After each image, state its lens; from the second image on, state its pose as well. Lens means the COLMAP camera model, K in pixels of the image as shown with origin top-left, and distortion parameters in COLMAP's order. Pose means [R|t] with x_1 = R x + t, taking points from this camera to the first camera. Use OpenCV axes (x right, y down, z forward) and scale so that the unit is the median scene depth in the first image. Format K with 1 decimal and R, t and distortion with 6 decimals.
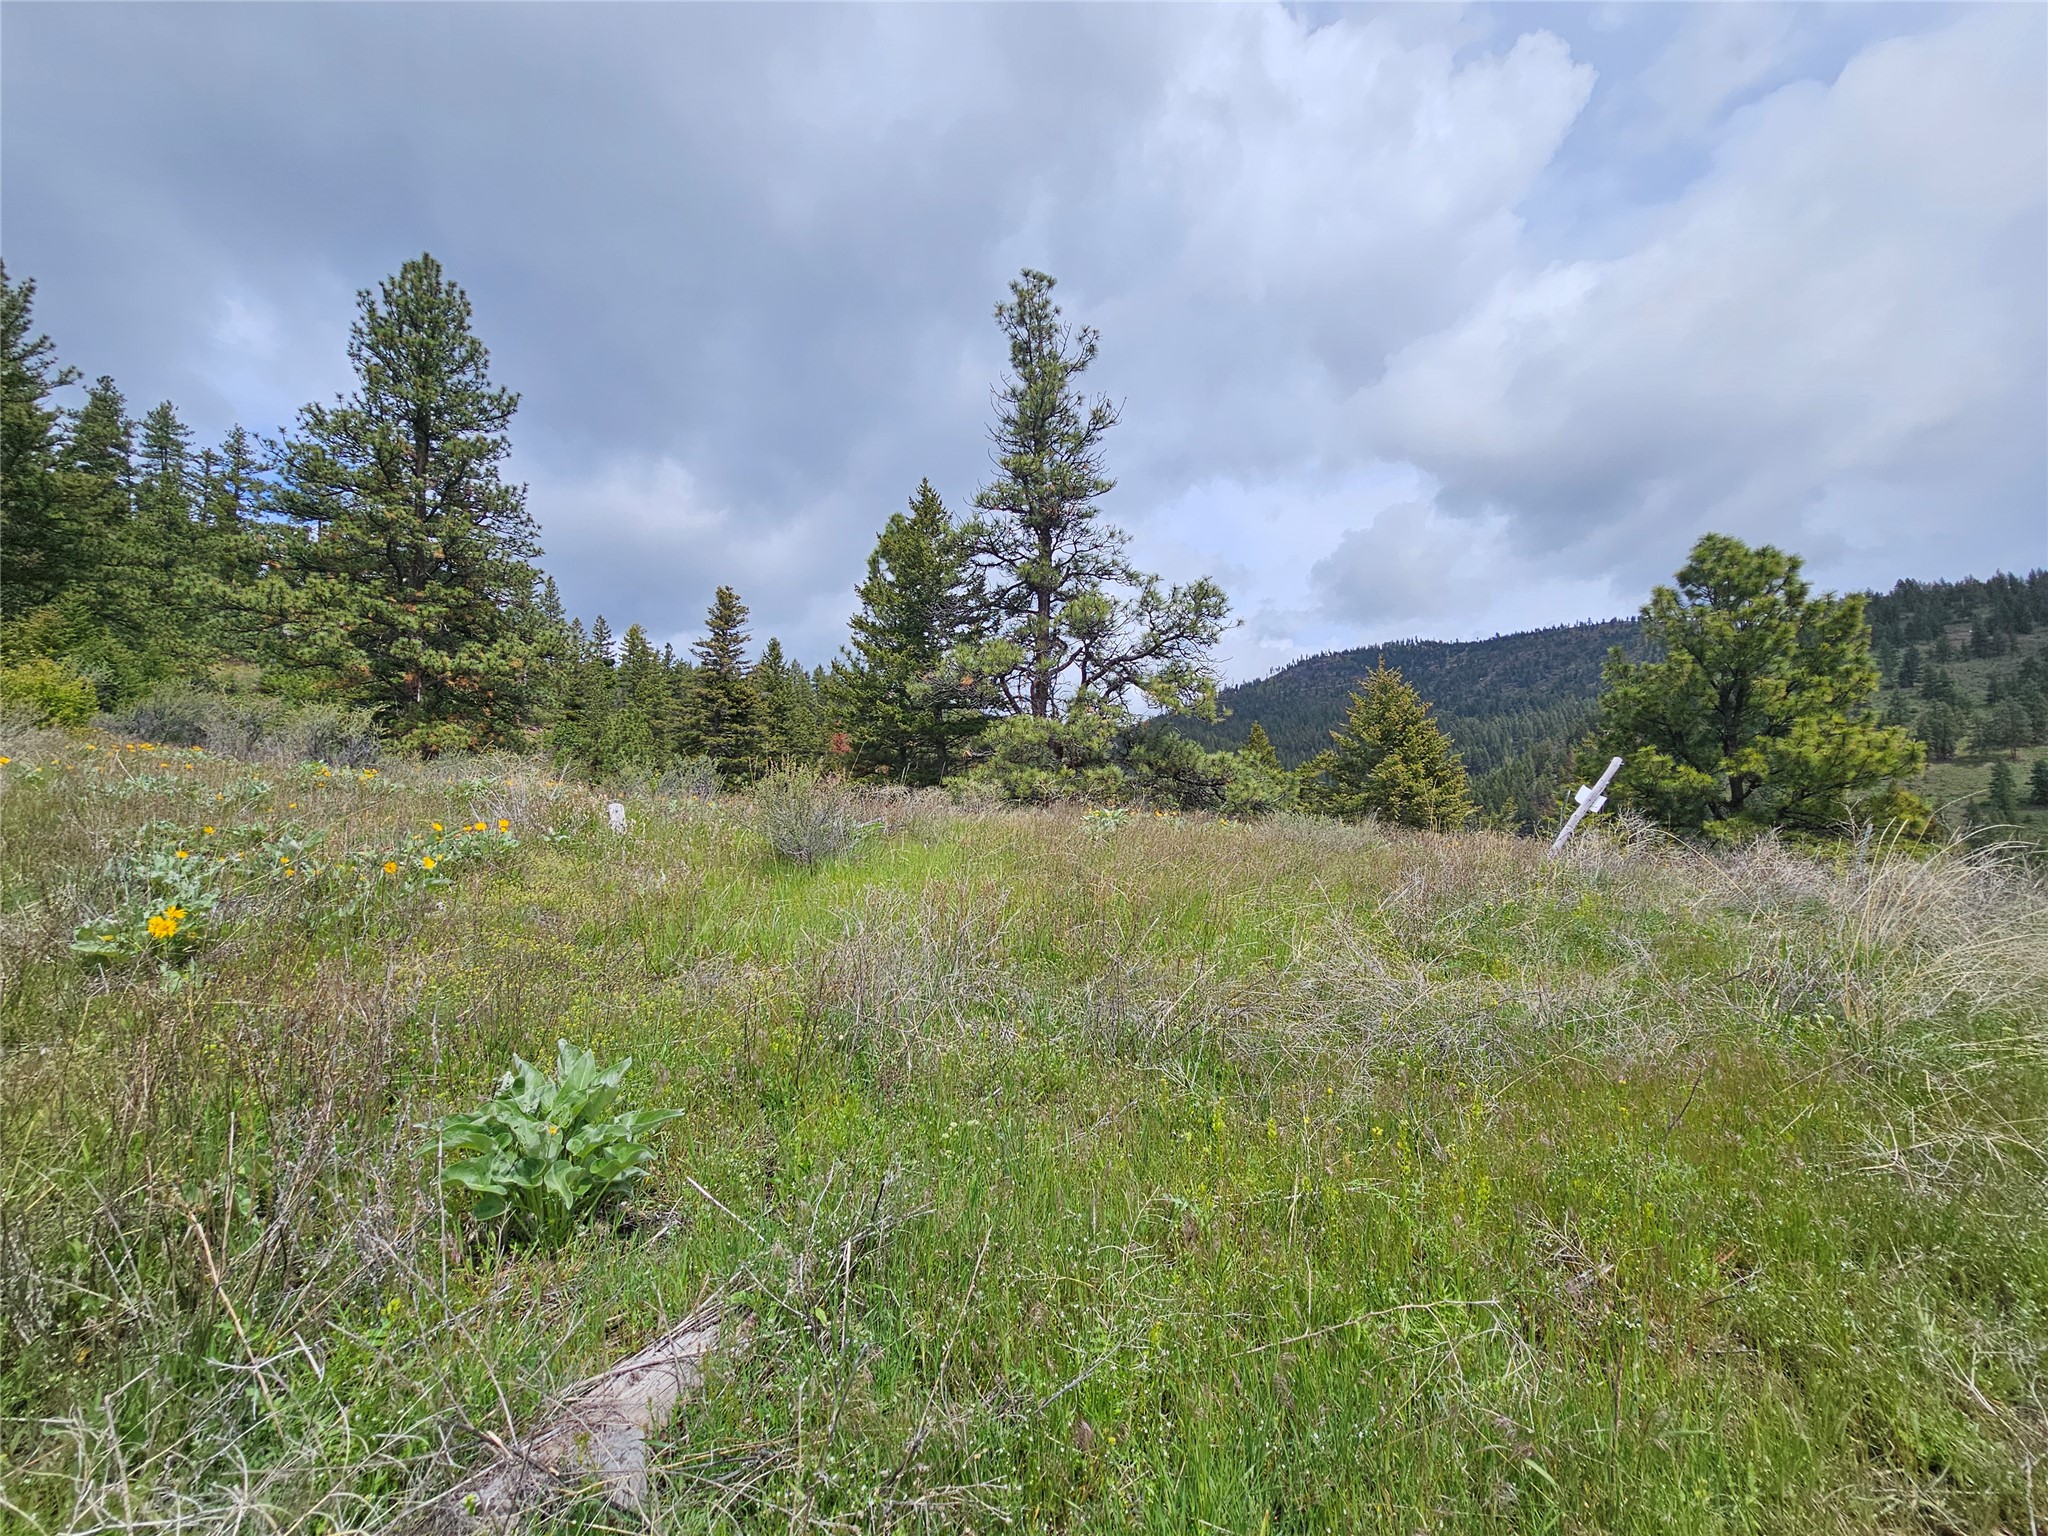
lens RADIAL K [[828.0, 0, 1024.8], [0, 828.0, 779.9], [0, 0, 1]] dist [-0.001044, -0.000260]
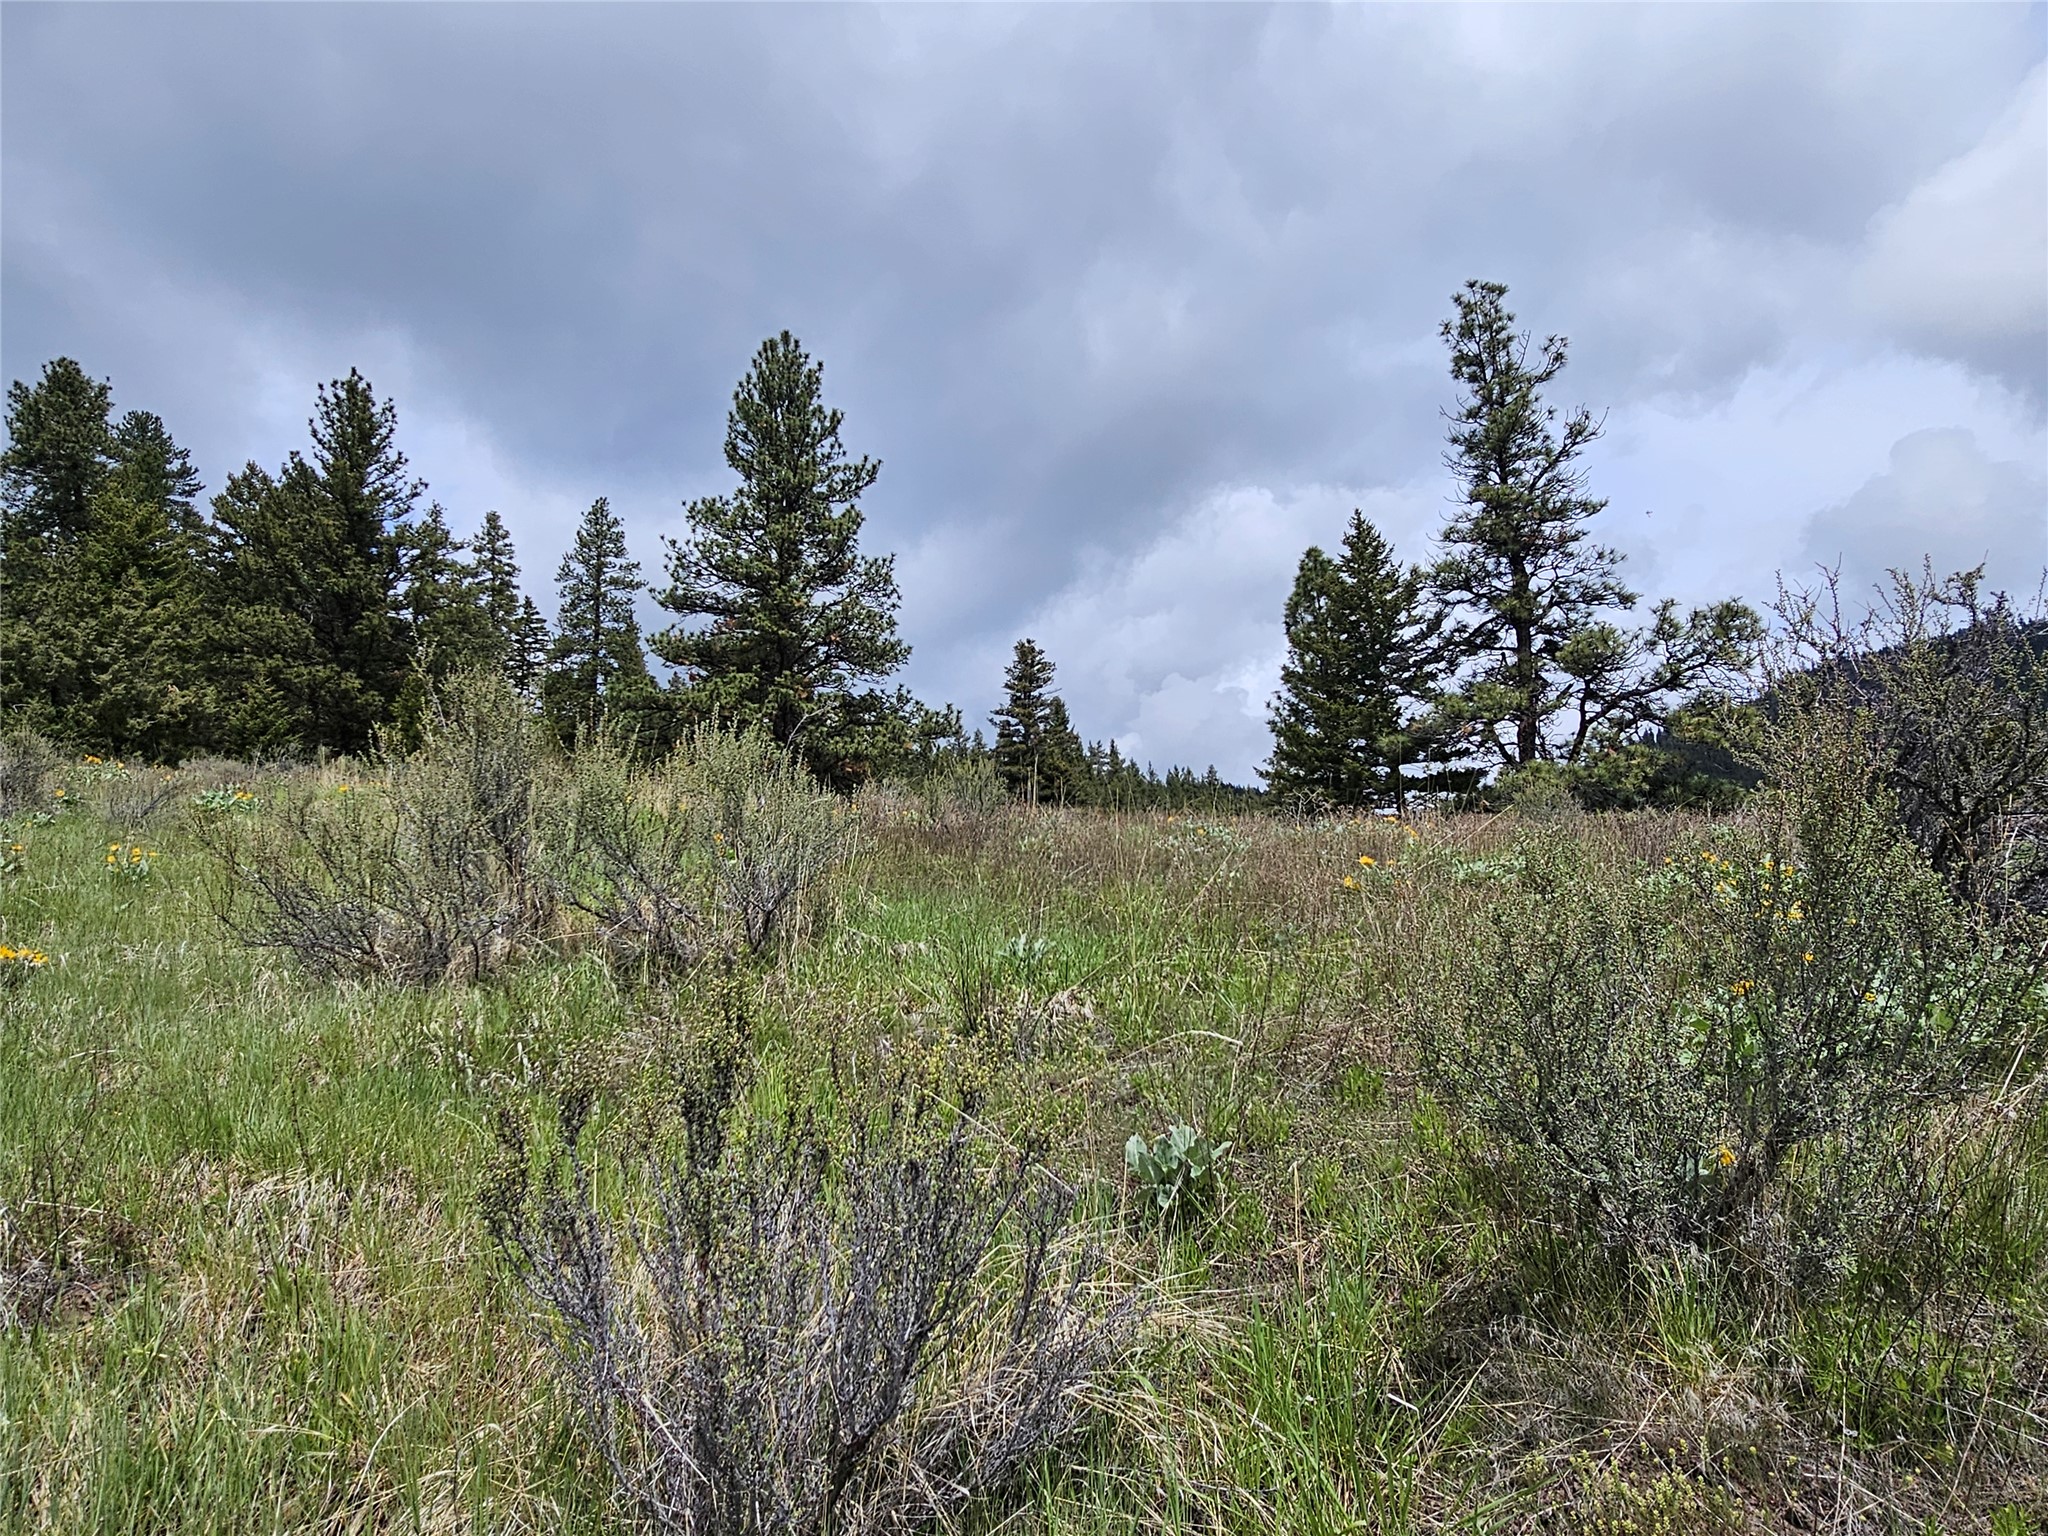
lens RADIAL K [[1254.7, 0, 1016.9], [0, 1254.7, 770.3], [0, 0, 1]] dist [-0.008085, -0.004333]
pose [[0.970065, -0.057429, -0.235957, -0.189852], [0.033795, 0.994106, -0.103014, 0.046706], [0.240482, 0.091956, 0.966288, -0.405159]]
